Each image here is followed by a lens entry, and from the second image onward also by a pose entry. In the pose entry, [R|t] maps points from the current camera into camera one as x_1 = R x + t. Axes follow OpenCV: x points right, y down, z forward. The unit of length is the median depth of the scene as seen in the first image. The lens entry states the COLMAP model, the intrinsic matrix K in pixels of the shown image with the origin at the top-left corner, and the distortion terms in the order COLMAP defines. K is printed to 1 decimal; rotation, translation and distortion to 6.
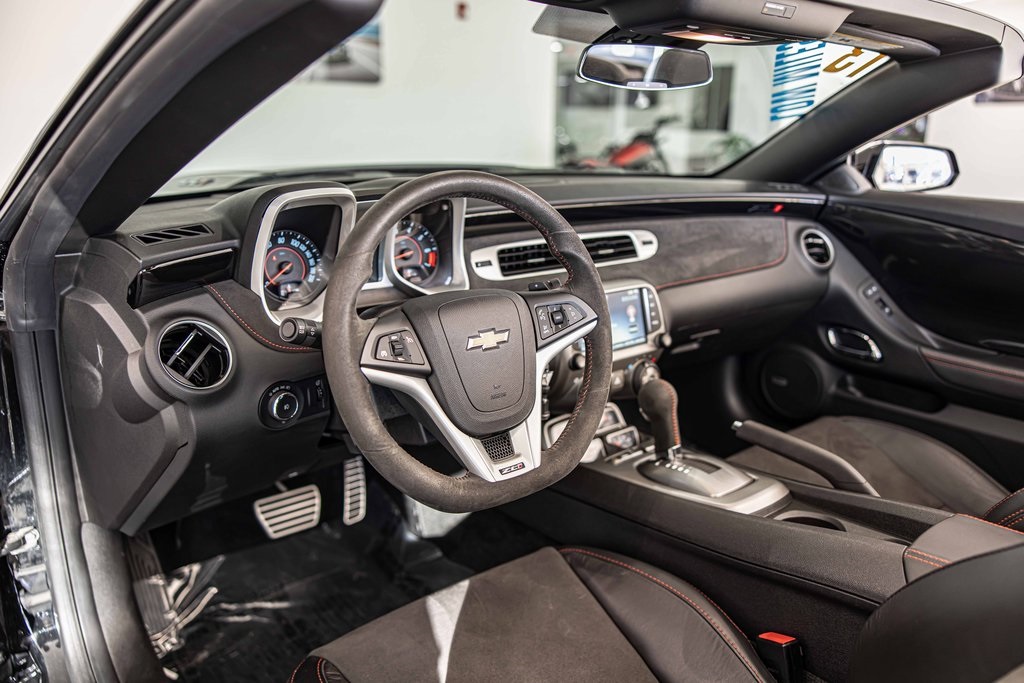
lens RADIAL K [[768.2, 0, 512.0], [0, 768.2, 341.5], [0, 0, 1]] dist [-0.005191, 0.004015]
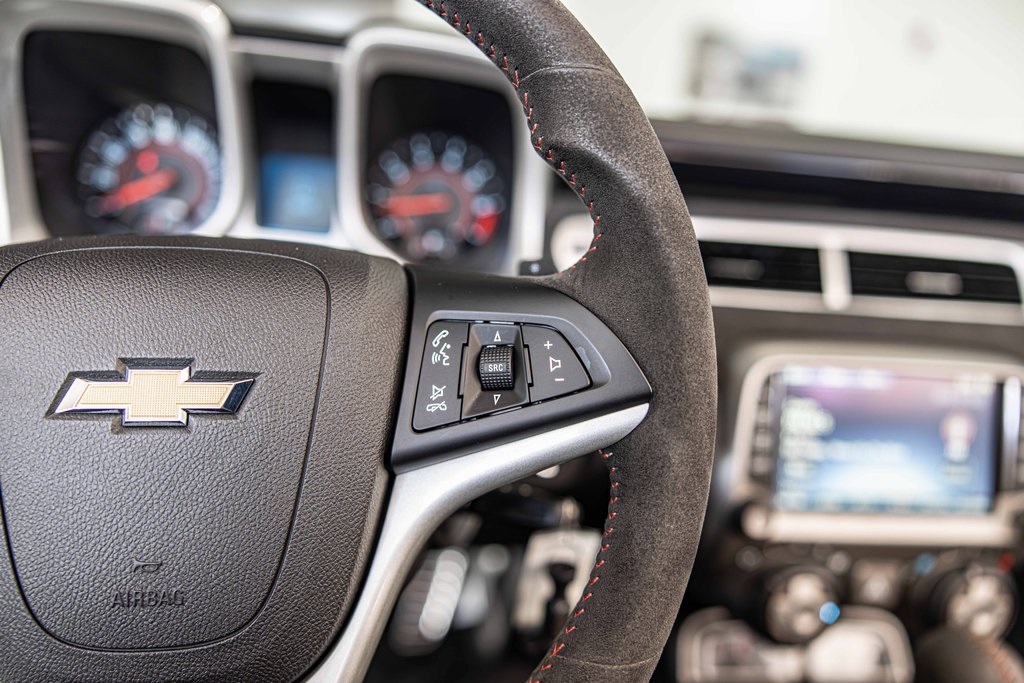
lens RADIAL K [[754.5, 0, 512.0], [0, 754.5, 341.5], [0, 0, 1]] dist [-0.004164, 0.005001]
pose [[0.851013, 0.182814, -0.492296, 0.144166], [-0.218230, 0.975784, -0.014890, -0.027632], [0.477653, 0.120105, 0.870300, 0.543955]]
